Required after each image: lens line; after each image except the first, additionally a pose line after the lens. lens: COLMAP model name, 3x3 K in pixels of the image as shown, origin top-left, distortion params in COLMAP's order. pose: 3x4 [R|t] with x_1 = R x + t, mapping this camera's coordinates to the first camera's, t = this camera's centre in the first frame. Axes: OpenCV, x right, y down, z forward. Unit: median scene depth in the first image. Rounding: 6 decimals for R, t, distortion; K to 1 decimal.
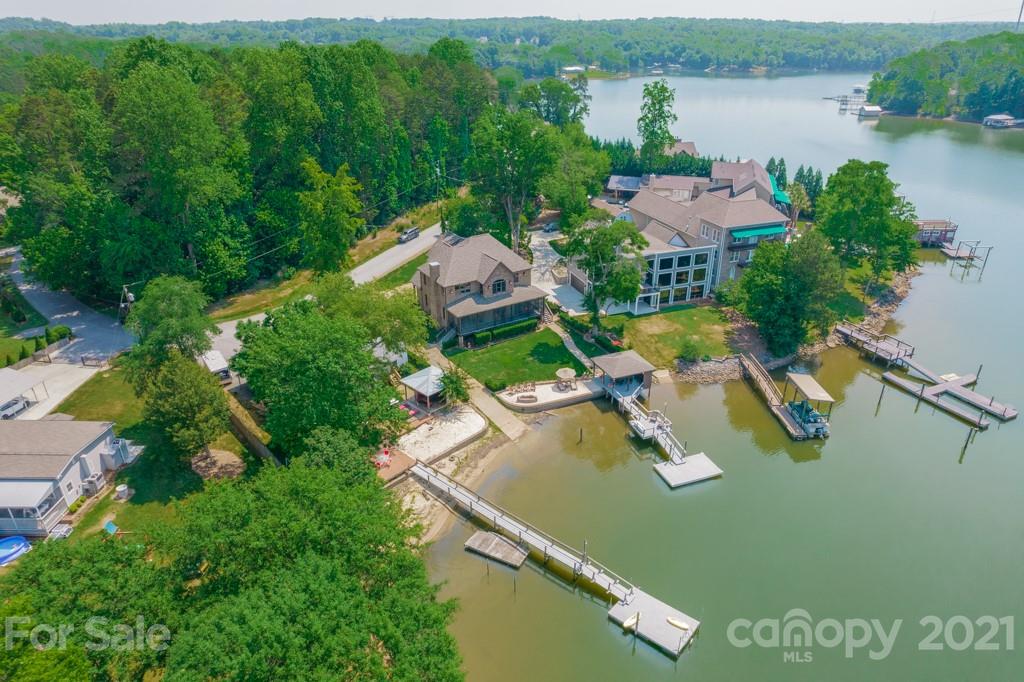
lens RADIAL K [[643.7, 0, 528.5], [0, 643.7, 340.3], [0, 0, 1]] dist [-0.078979, 0.068409]
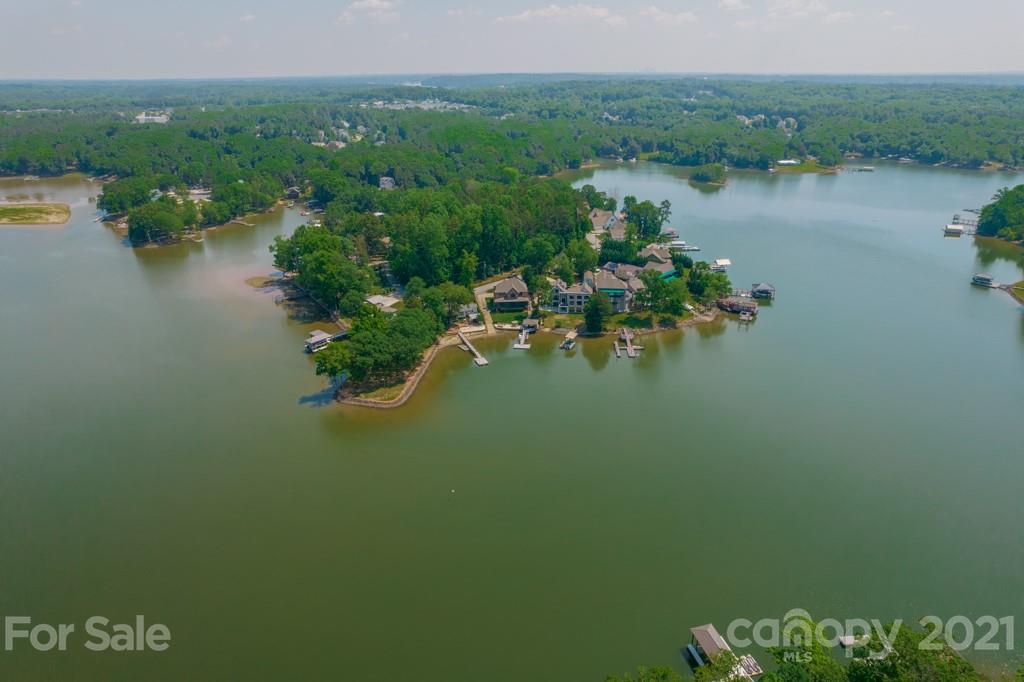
lens RADIAL K [[643.7, 0, 528.5], [0, 643.7, 340.3], [0, 0, 1]] dist [-0.078979, 0.068409]
pose [[0.888721, 0.171784, -0.425047, 1.263183], [-0.198716, 0.979864, -0.019475, 0.159155], [0.413143, 0.101772, 0.904962, -1.602252]]
